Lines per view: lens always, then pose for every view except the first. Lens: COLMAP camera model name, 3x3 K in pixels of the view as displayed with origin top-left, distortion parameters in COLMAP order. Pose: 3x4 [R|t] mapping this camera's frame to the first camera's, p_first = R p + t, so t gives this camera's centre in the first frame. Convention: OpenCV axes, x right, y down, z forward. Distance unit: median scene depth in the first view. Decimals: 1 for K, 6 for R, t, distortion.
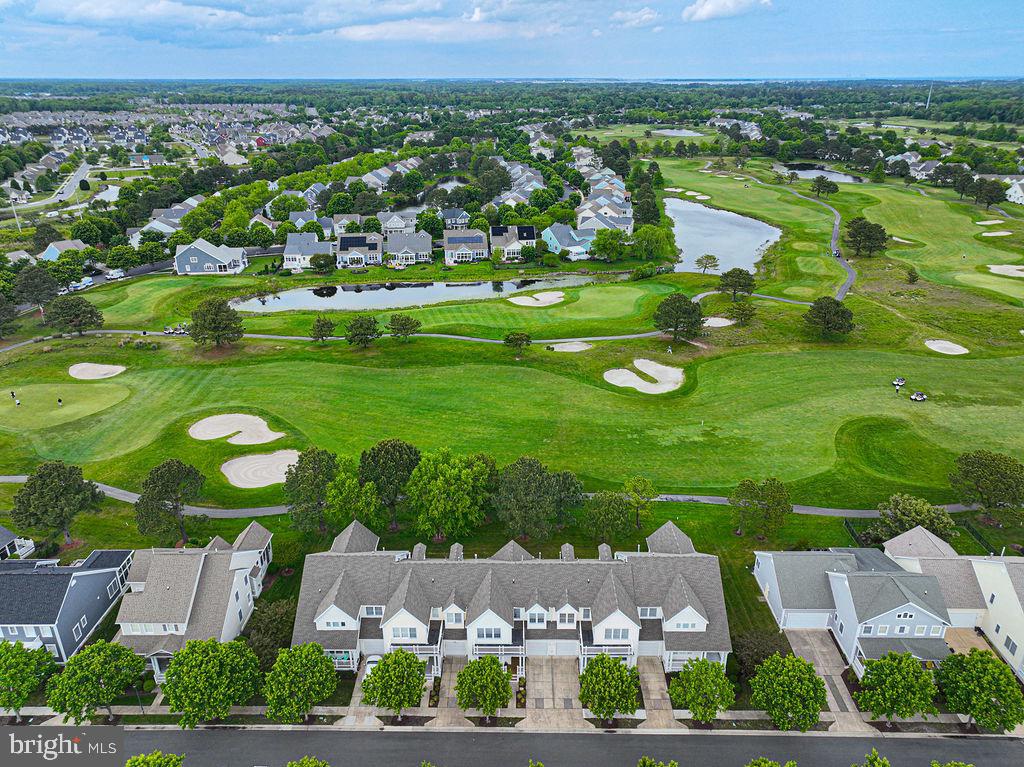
lens RADIAL K [[722.6, 0, 512.0], [0, 722.6, 383.5], [0, 0, 1]] dist [0.005102, 0.012629]
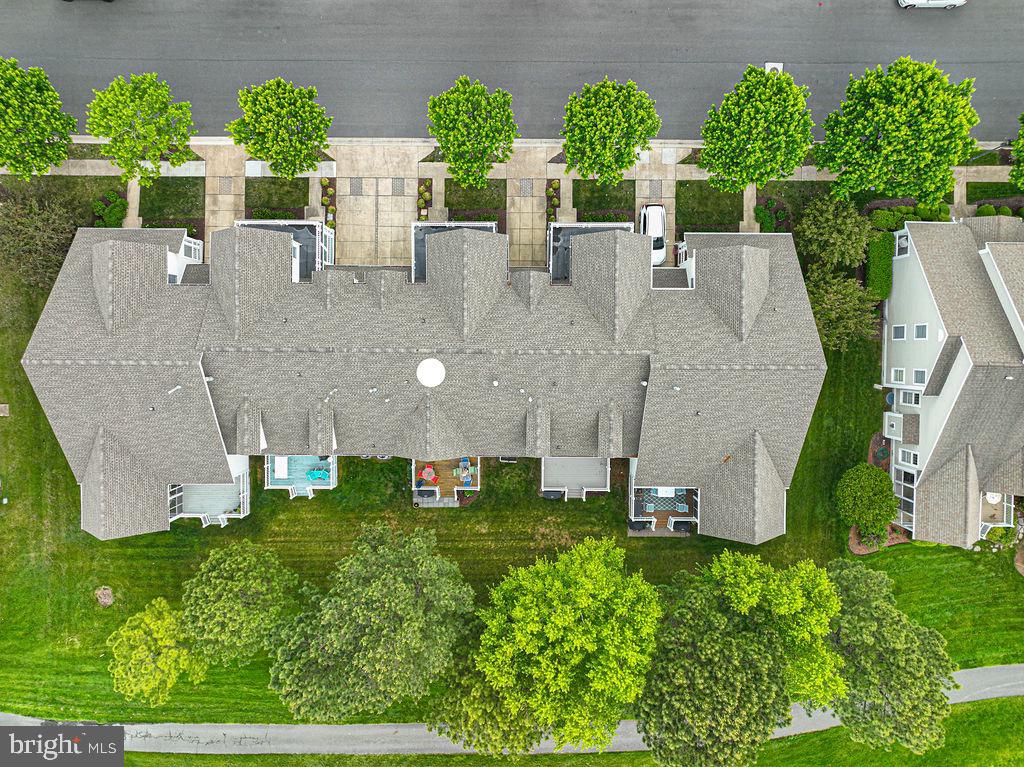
lens RADIAL K [[749.2, 0, 512.0], [0, 749.2, 383.5], [0, 0, 1]] dist [0.000658, 0.010380]
pose [[-0.999973, 0.006472, 0.003499, -0.041431], [0.000539, -0.409893, 0.912133, -0.163261], [0.007338, 0.912110, 0.409879, 0.515563]]
